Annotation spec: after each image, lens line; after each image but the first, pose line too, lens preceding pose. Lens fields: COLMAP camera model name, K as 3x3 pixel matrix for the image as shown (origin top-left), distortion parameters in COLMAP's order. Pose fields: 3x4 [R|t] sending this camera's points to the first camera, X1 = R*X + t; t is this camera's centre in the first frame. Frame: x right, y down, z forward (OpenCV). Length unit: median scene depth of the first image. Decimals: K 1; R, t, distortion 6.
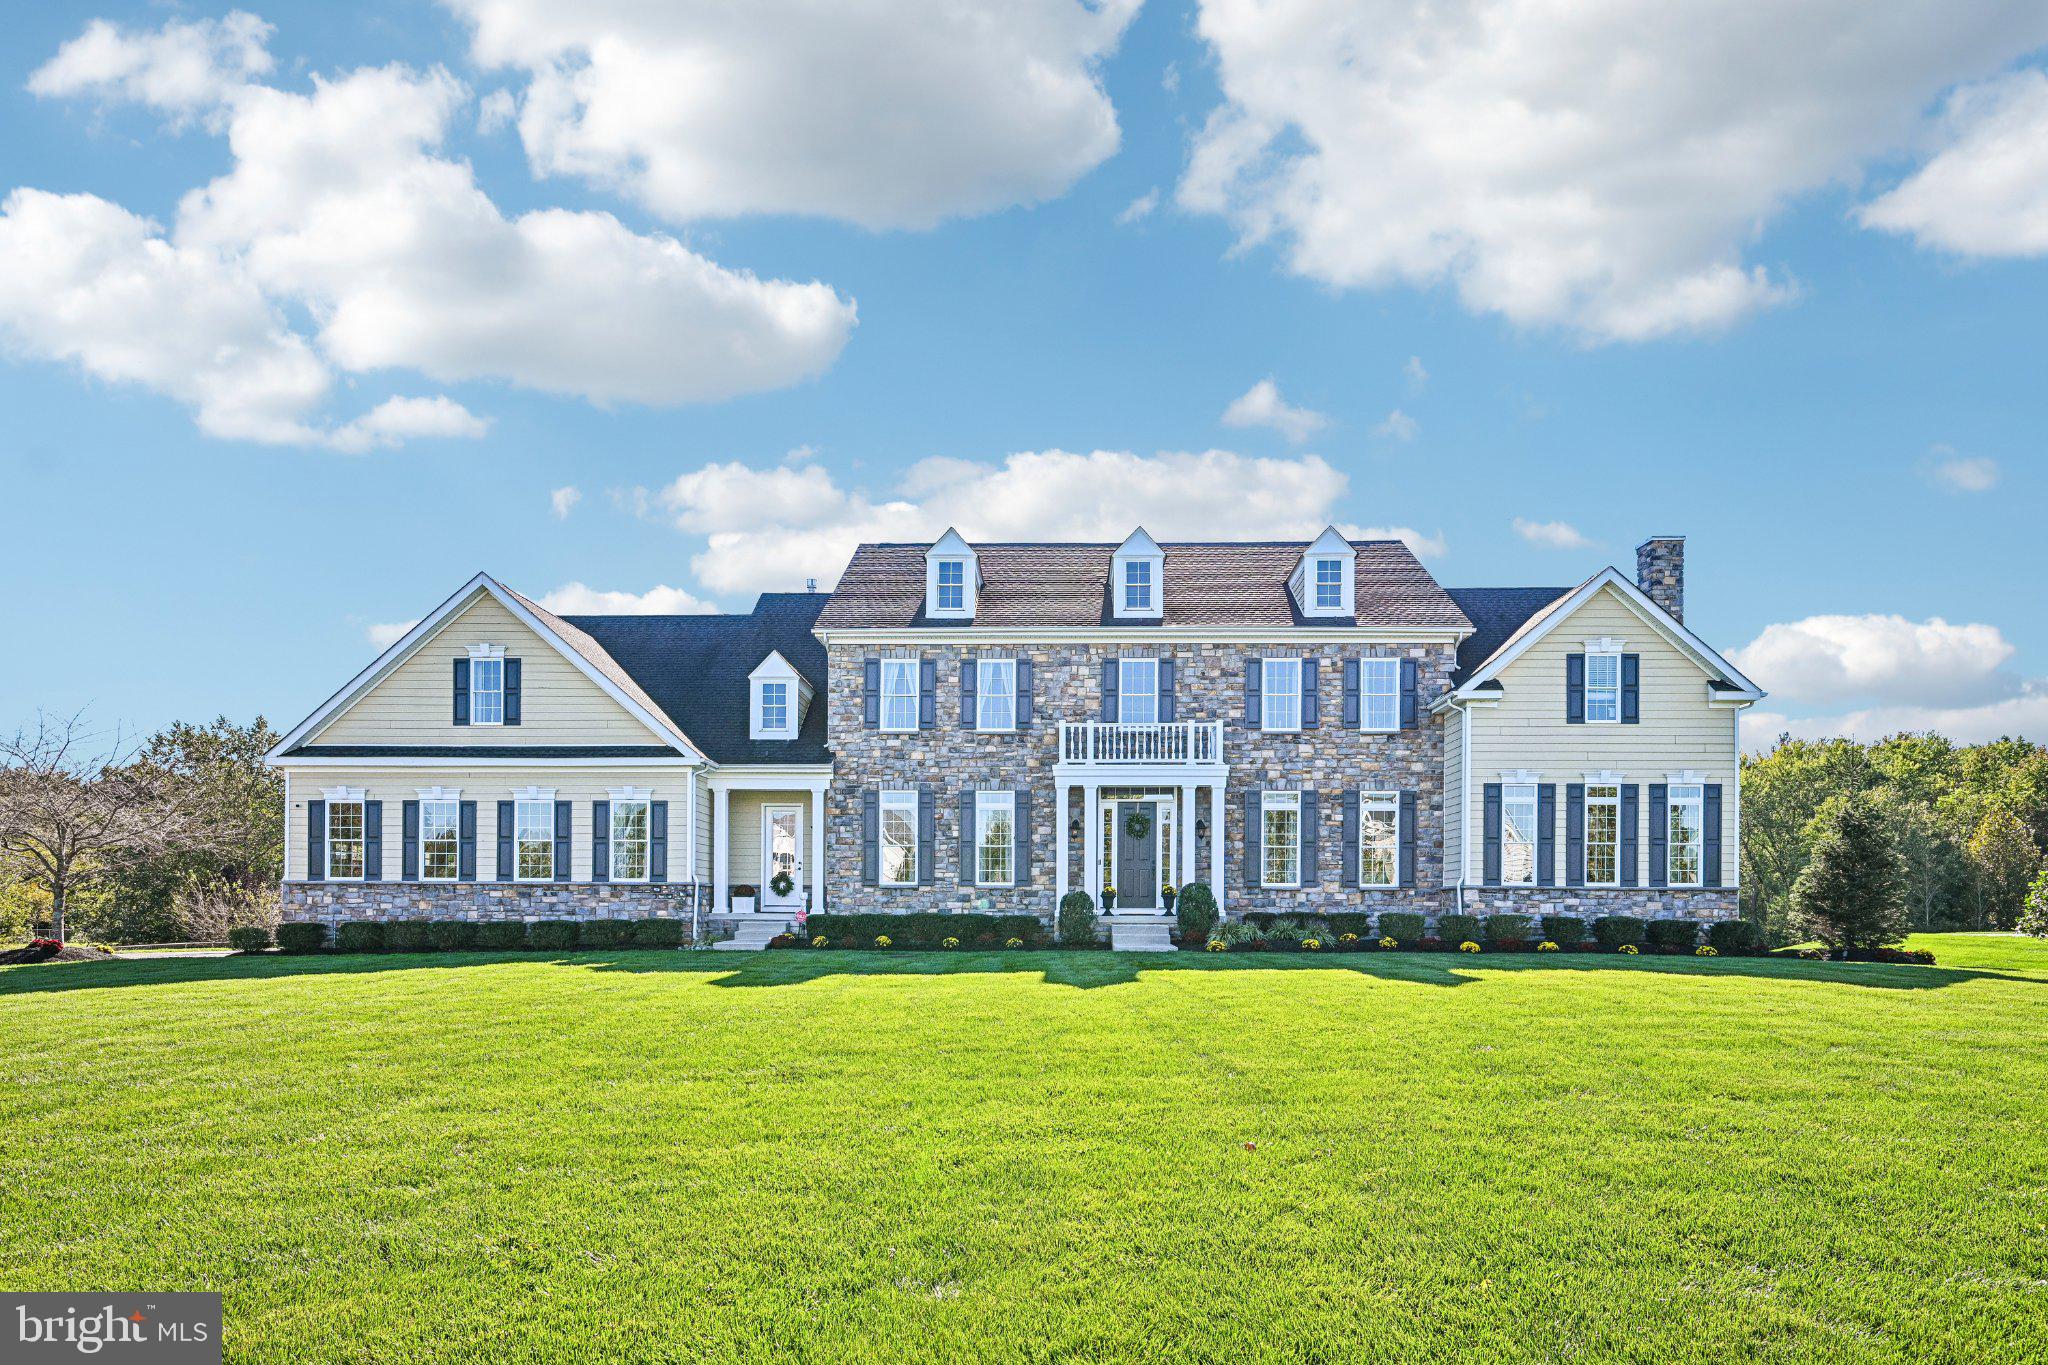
lens RADIAL K [[1126.0, 0, 1021.7], [0, 1126.0, 686.8], [0, 0, 1]] dist [-0.005736, 0.000884]
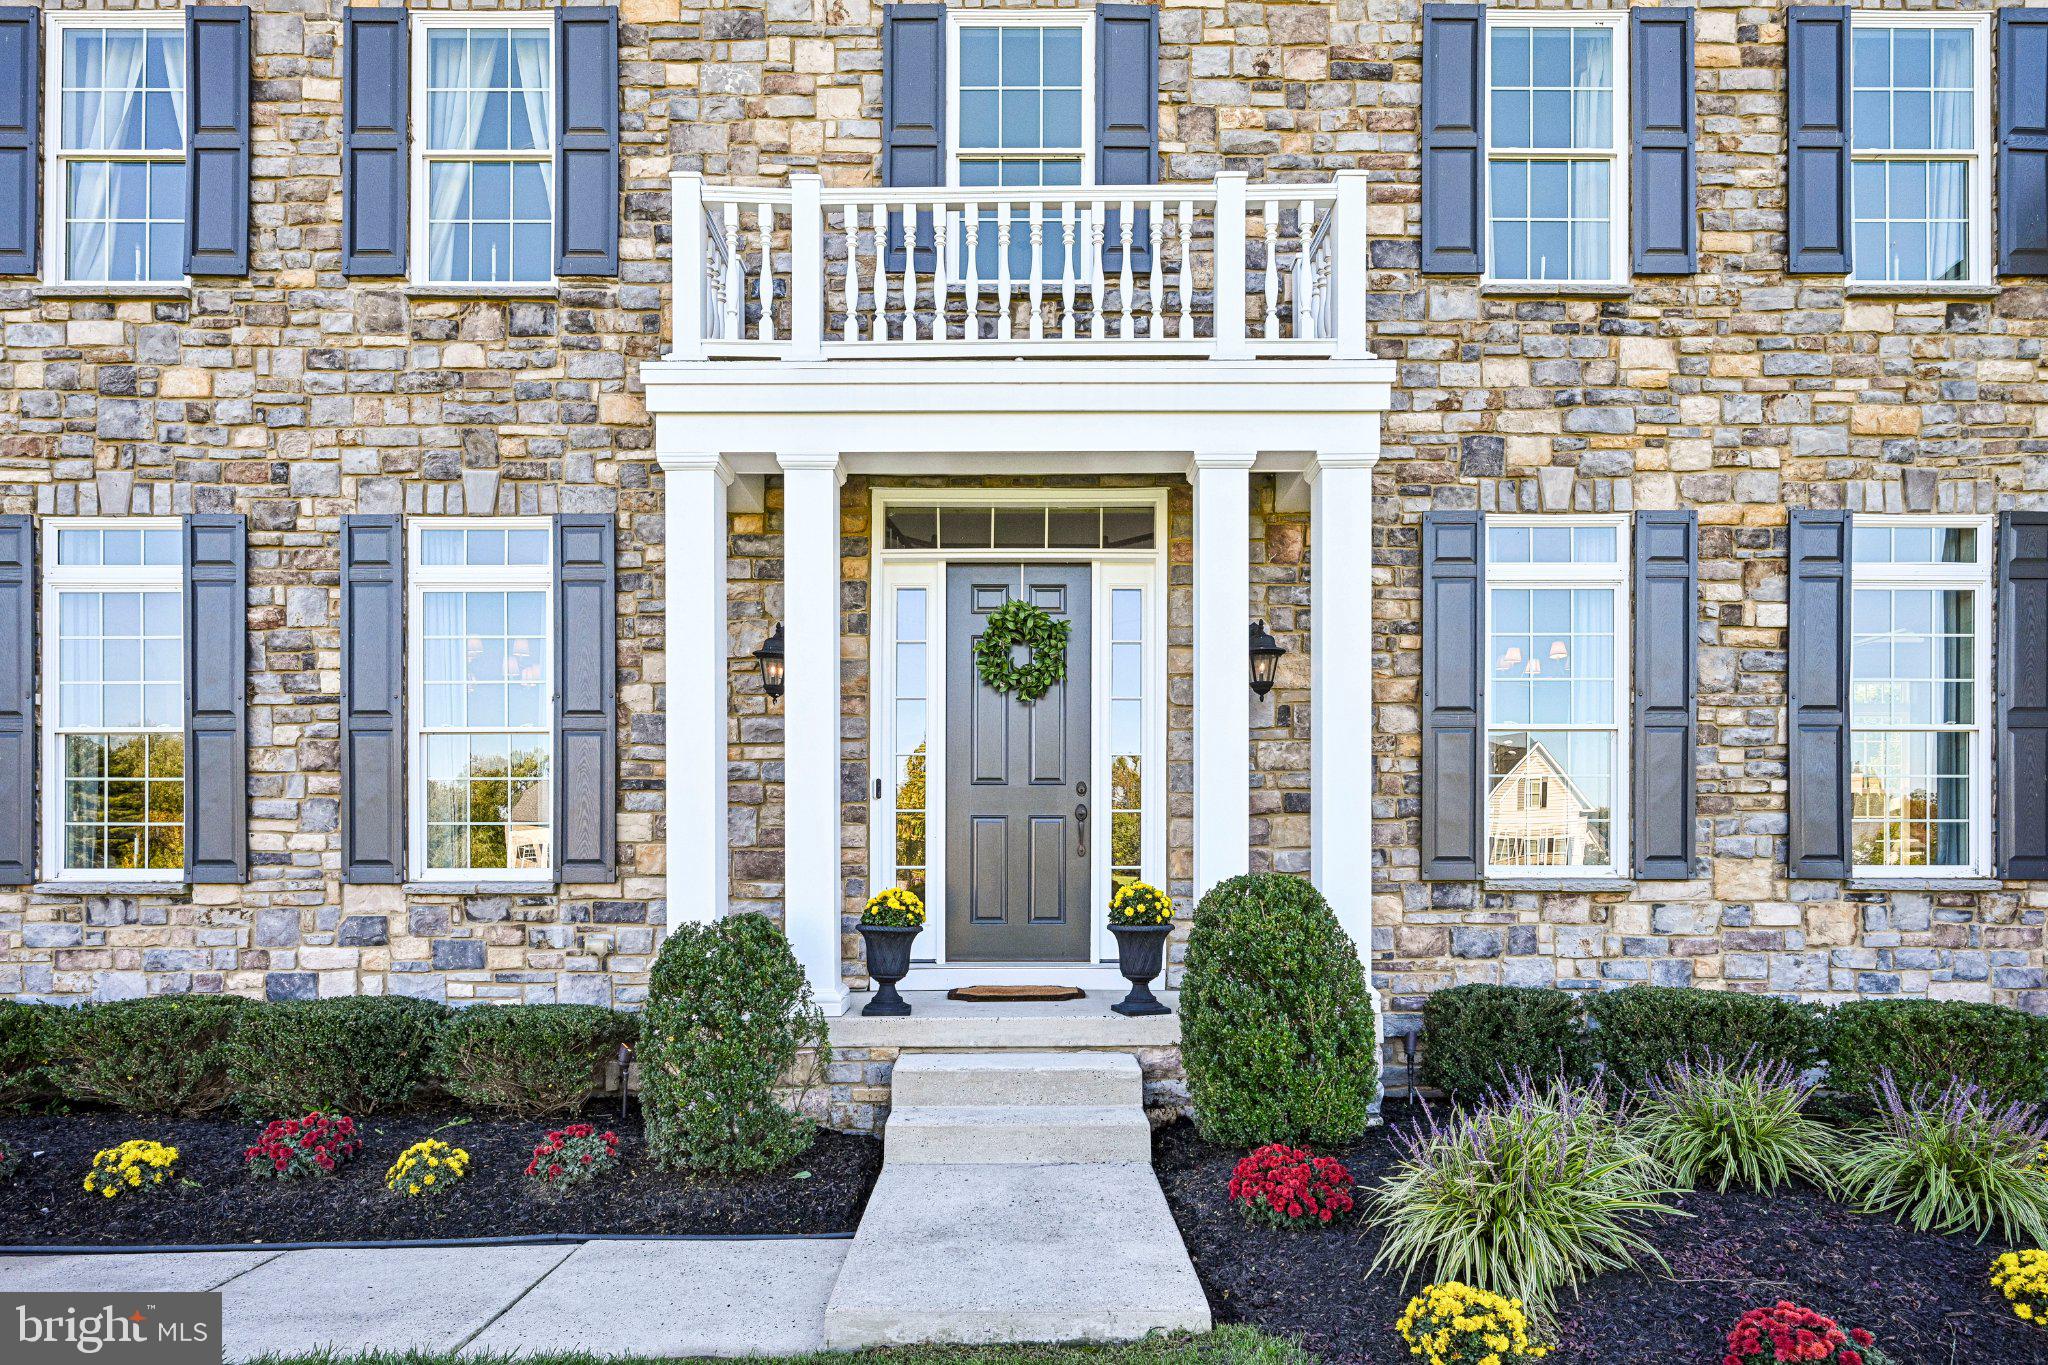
lens RADIAL K [[1126.0, 0, 1011.2], [0, 1126.0, 626.2], [0, 0, 1]] dist [-0.005736, 0.000884]
pose [[0.999454, 0.001210, 0.033008, 0.092368], [0.001189, 0.997365, -0.072542, 0.138192], [-0.033008, 0.072542, 0.996819, 0.740532]]
